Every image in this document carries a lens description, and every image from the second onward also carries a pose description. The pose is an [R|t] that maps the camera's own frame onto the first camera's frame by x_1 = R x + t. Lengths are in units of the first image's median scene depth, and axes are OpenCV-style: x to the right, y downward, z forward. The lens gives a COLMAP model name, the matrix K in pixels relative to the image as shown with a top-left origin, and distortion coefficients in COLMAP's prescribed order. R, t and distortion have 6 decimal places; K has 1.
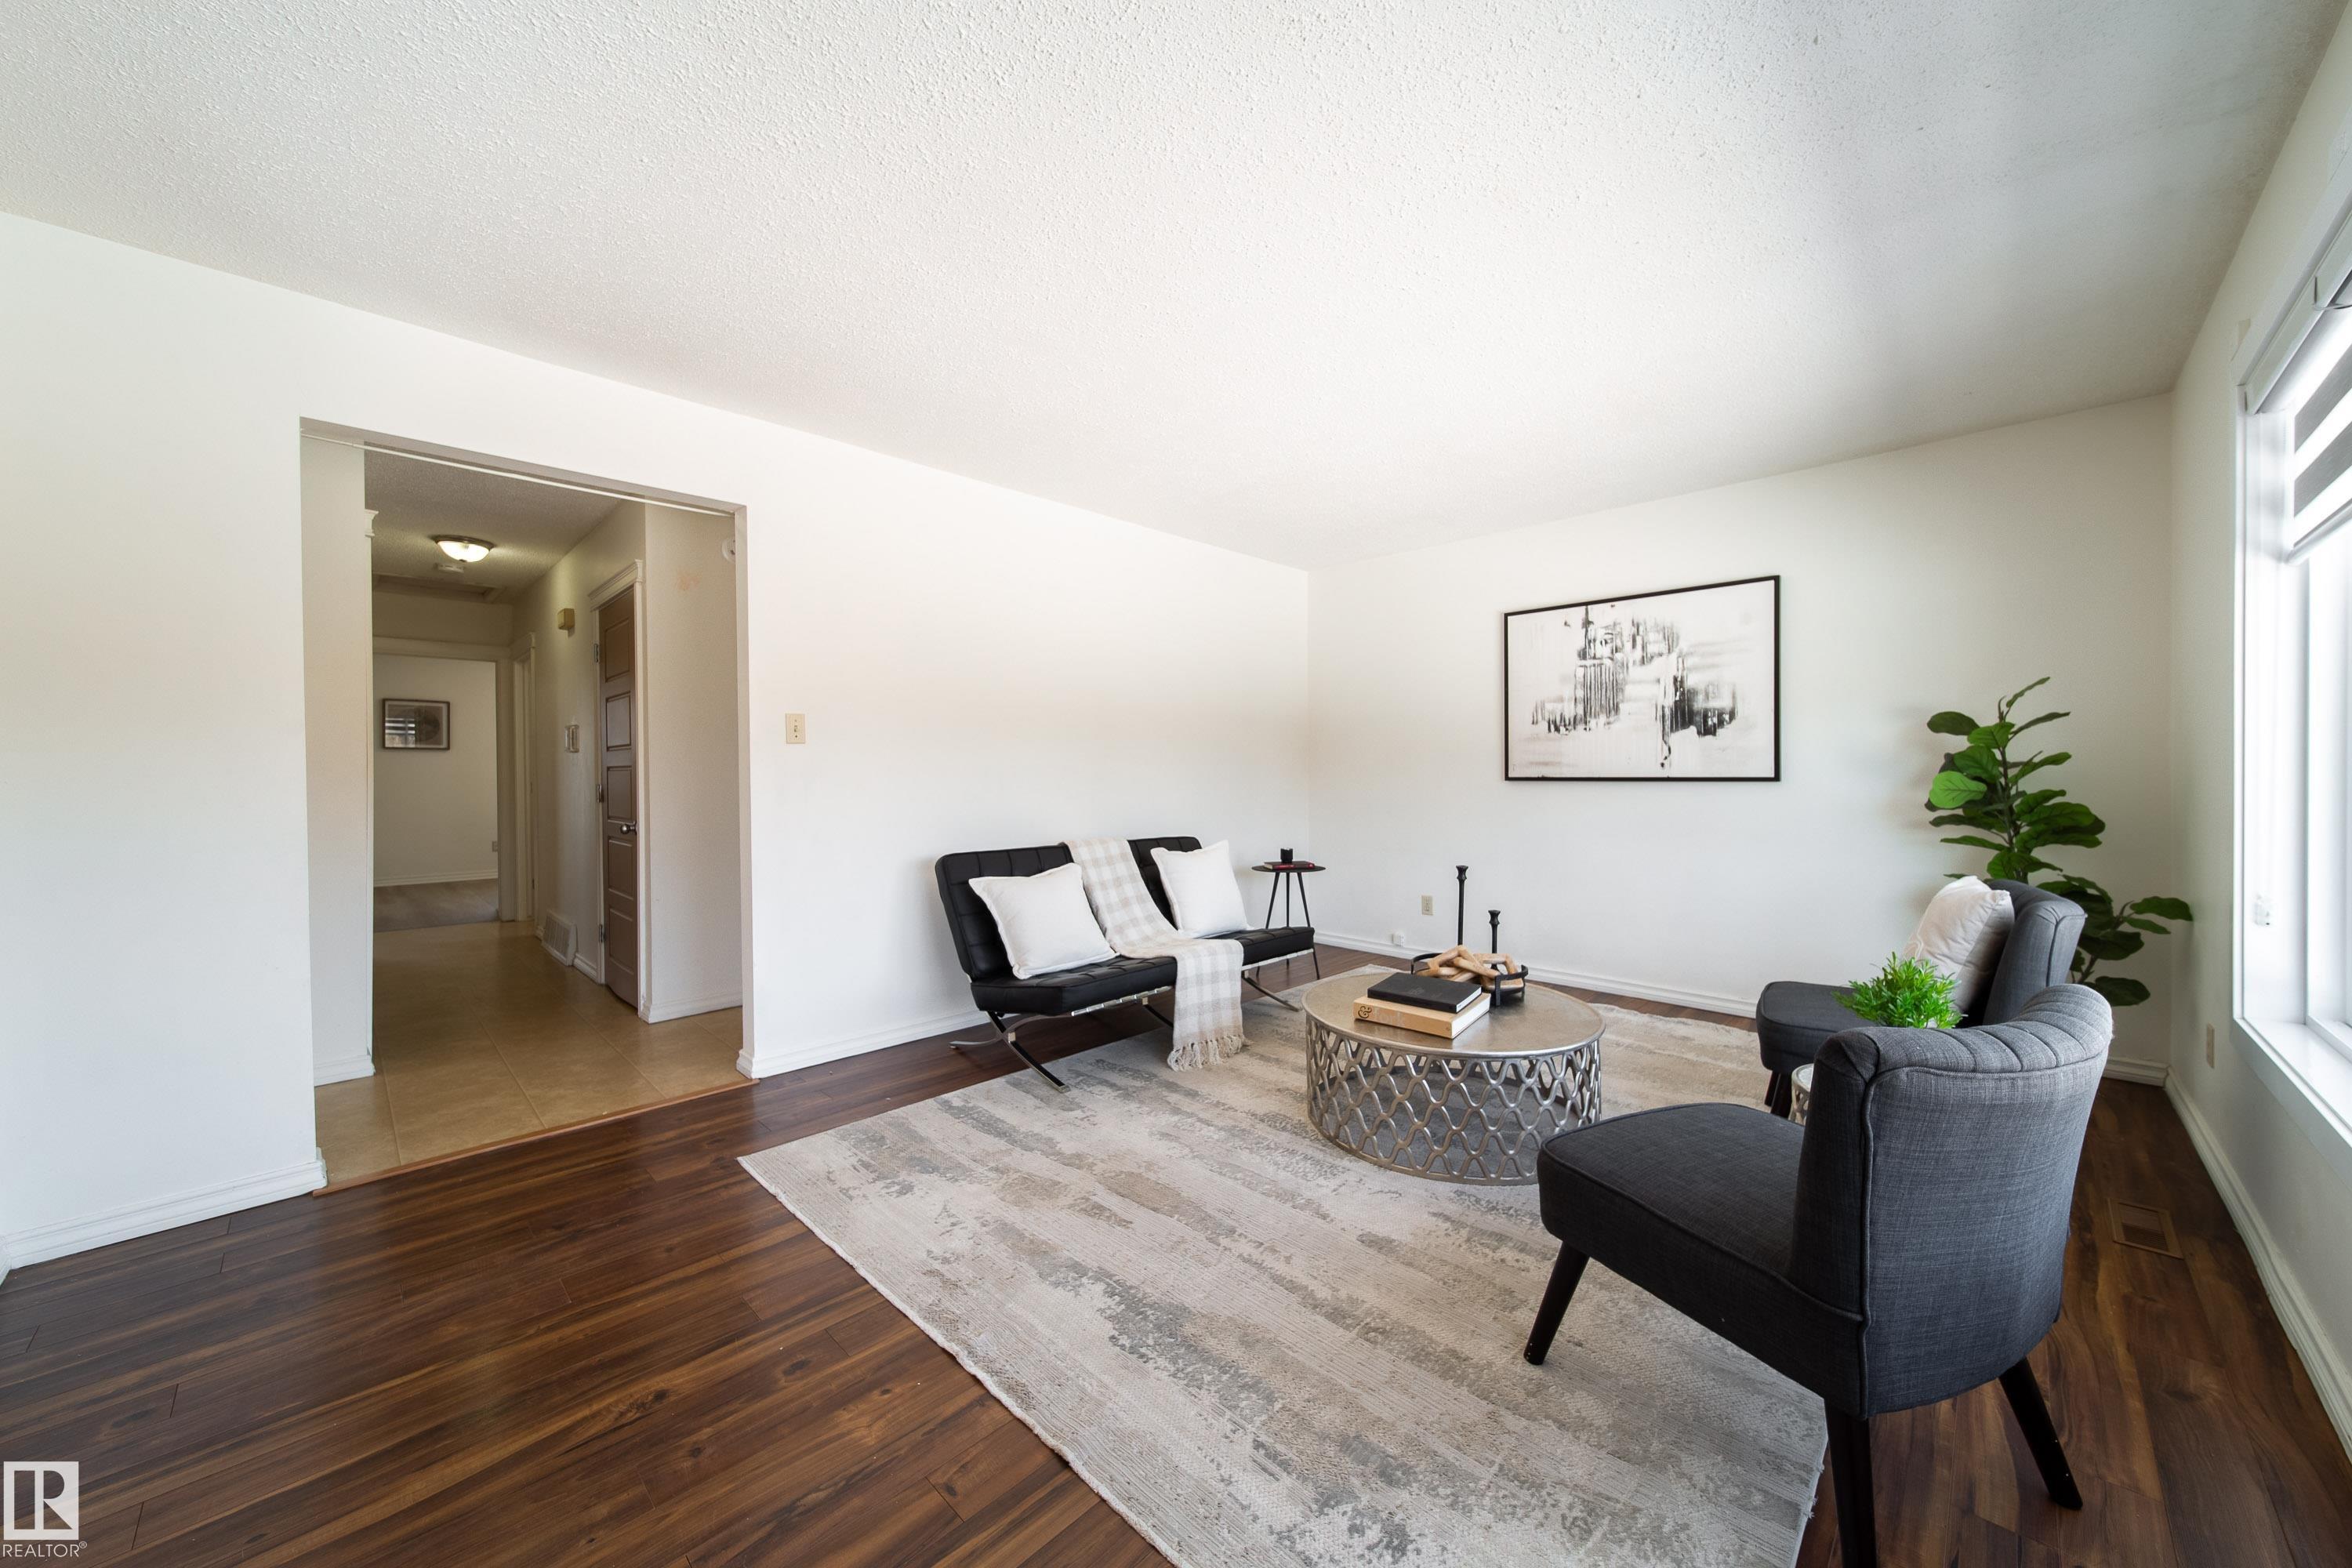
lens RADIAL K [[840.5, 0, 1180.1], [0, 840.5, 774.5], [0, 0, 1]] dist [0.004282, -0.002077]
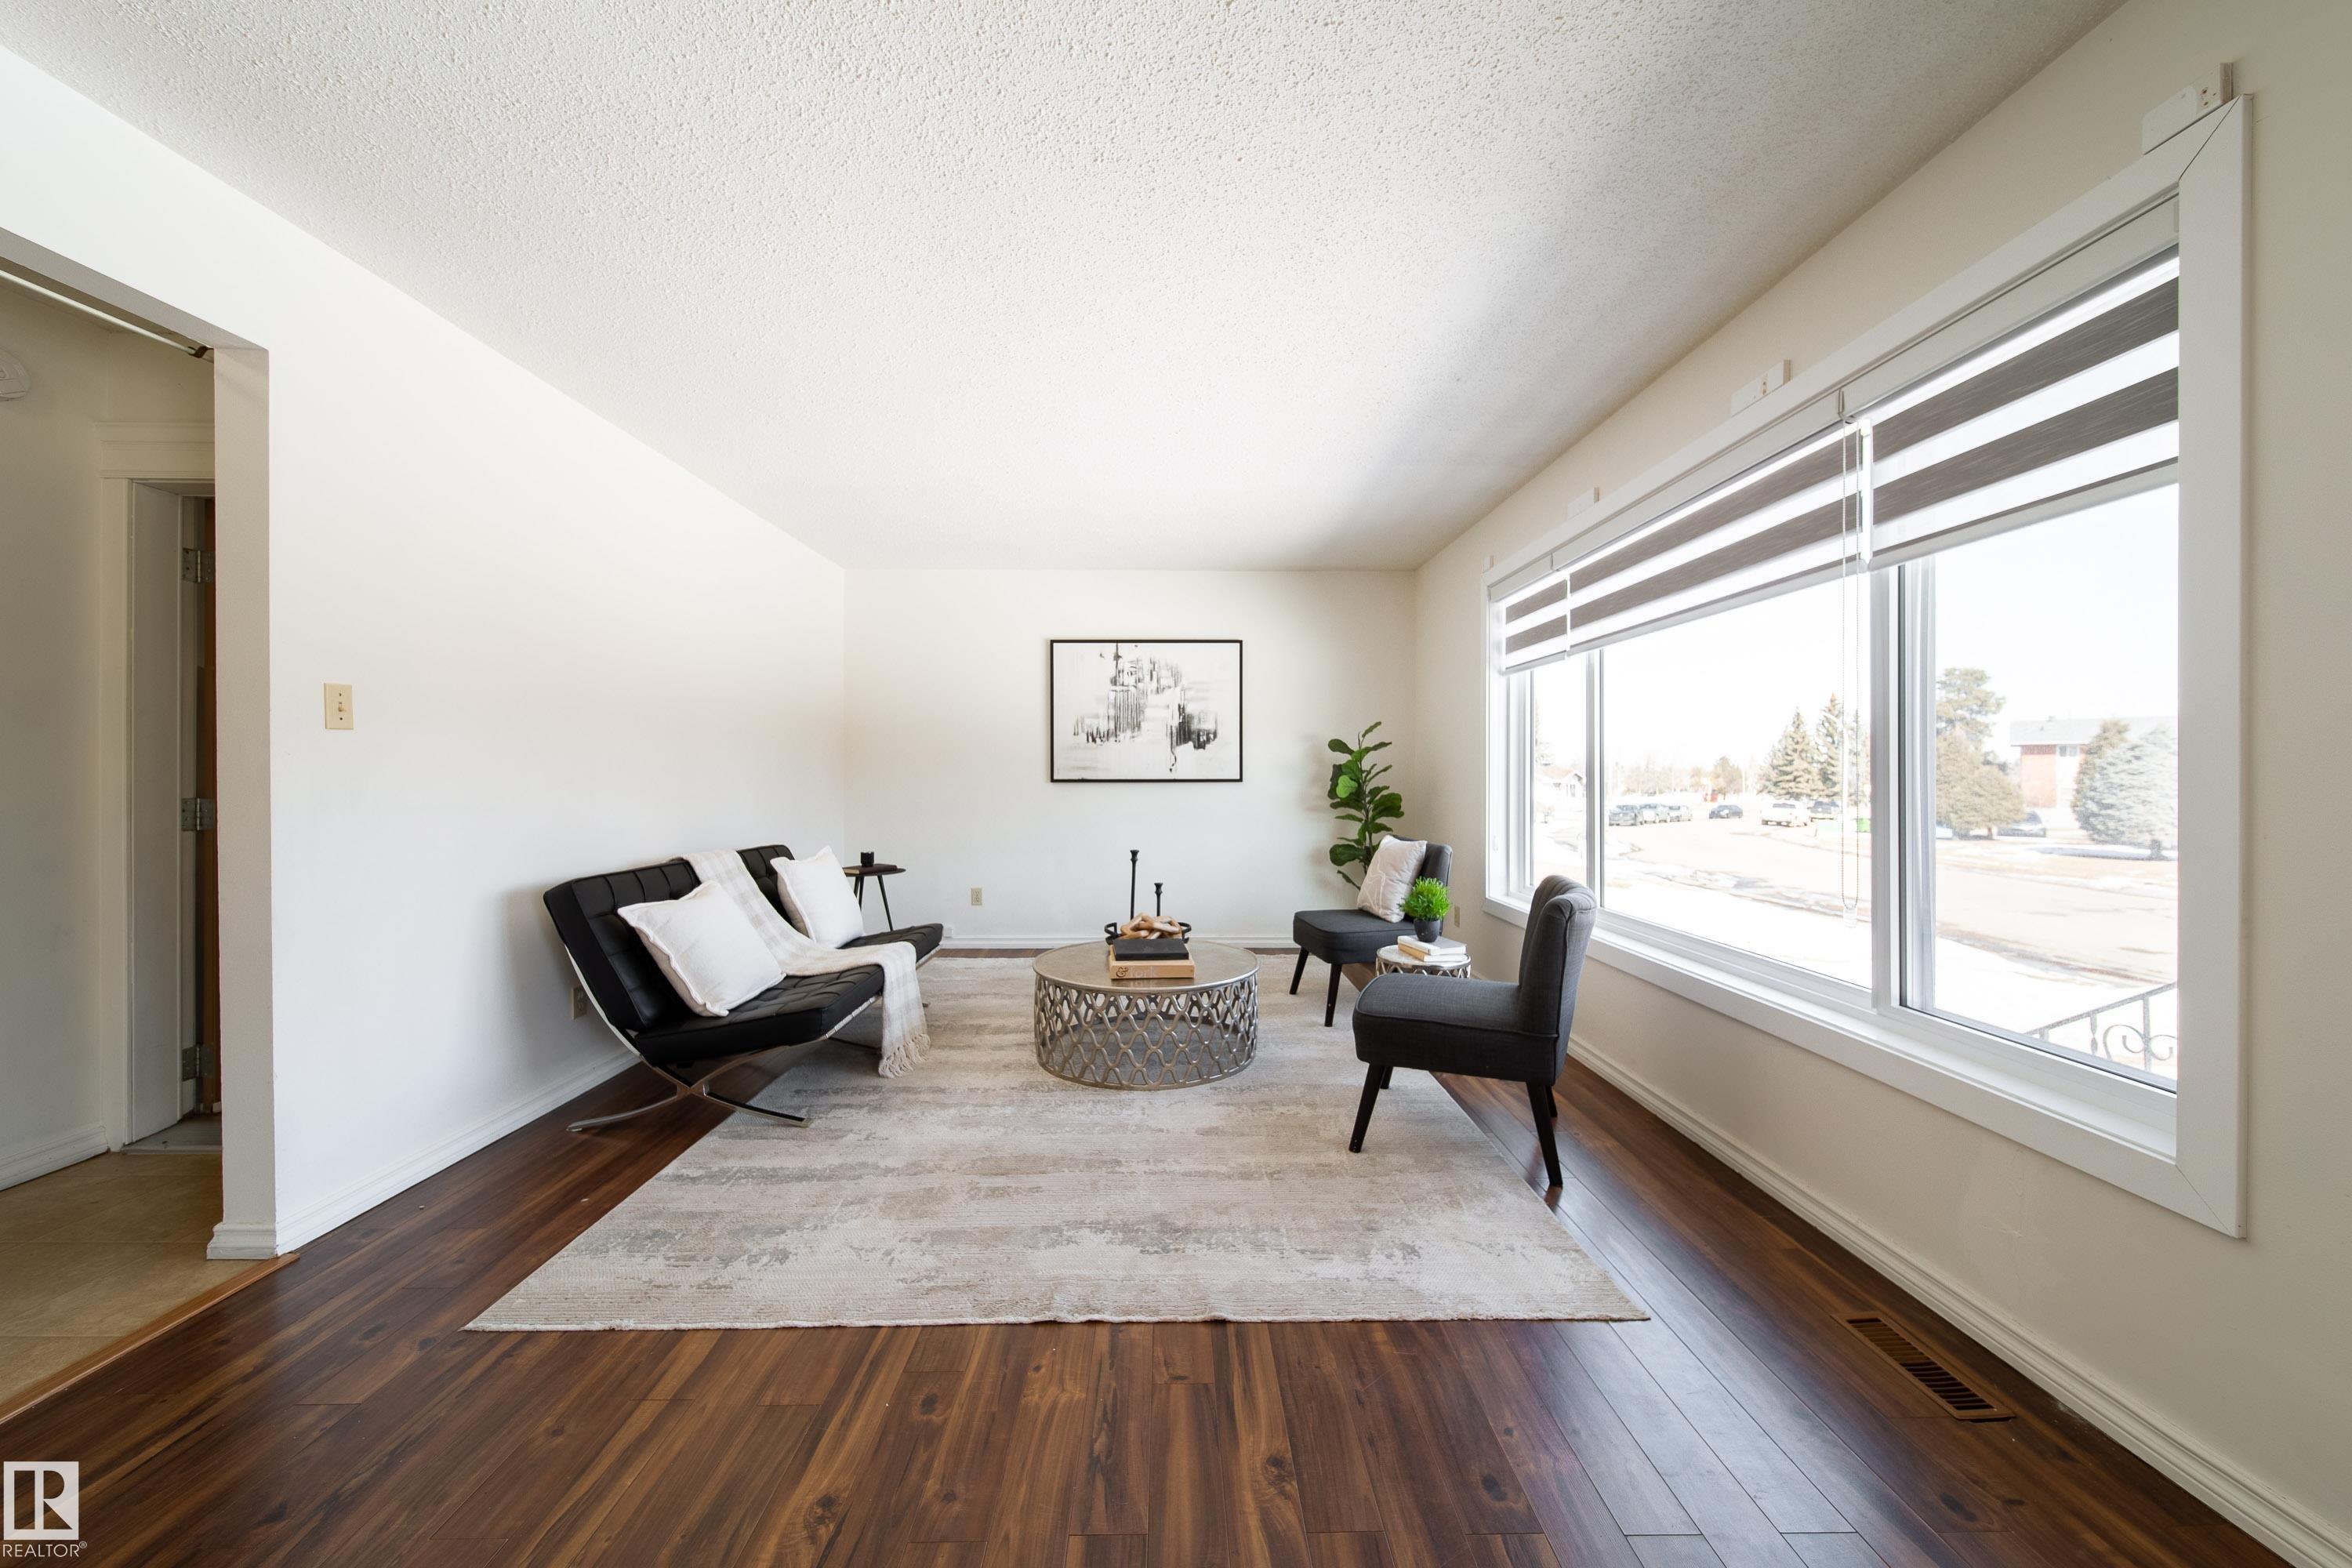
lens RADIAL K [[840.5, 0, 1179.2], [0, 840.5, 775.1], [0, 0, 1]] dist [0.004282, -0.002077]
pose [[0.701529, 0.002324, 0.712637, -0.416993], [-0.000291, 0.999996, -0.002975, 0.000830], [-0.712641, 0.001880, 0.701526, 0.061474]]
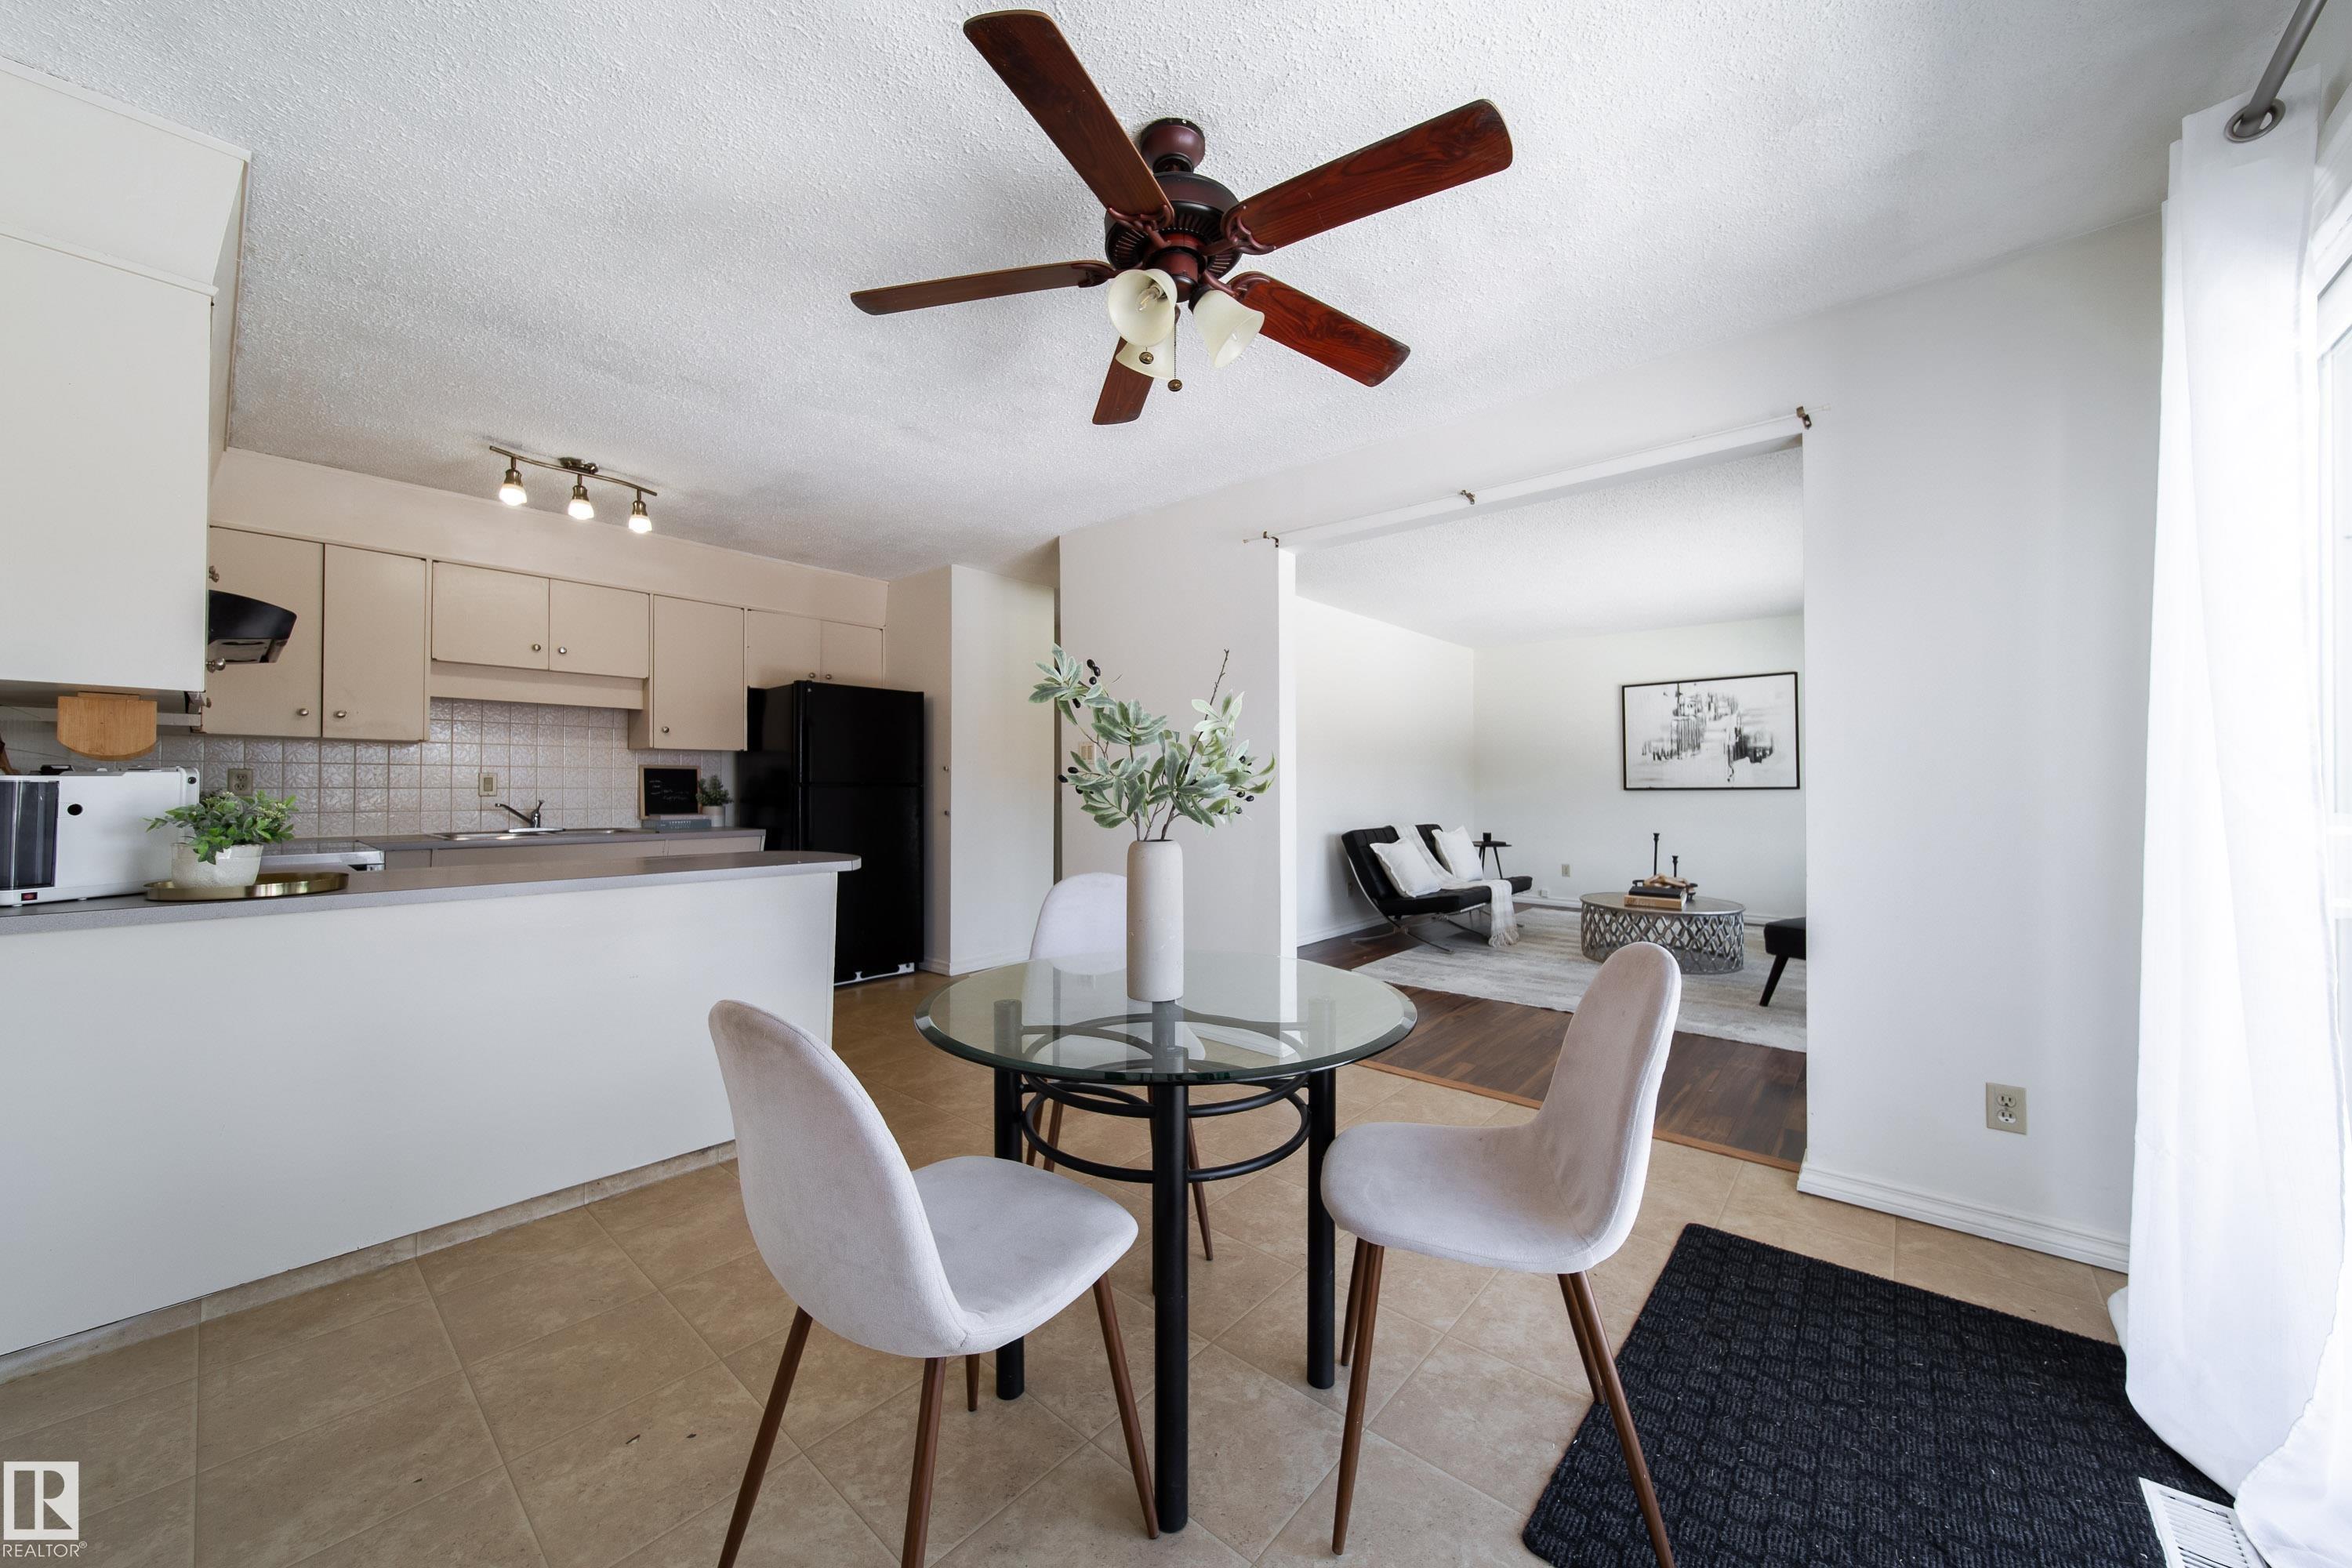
lens RADIAL K [[840.5, 0, 1176.3], [0, 840.5, 773.4], [0, 0, 1]] dist [0.004282, -0.002077]
pose [[0.998131, 0.002002, 0.061076, -0.716012], [-0.000983, 0.999860, -0.016715, 0.004947], [-0.061101, 0.016624, 0.997993, -0.694755]]
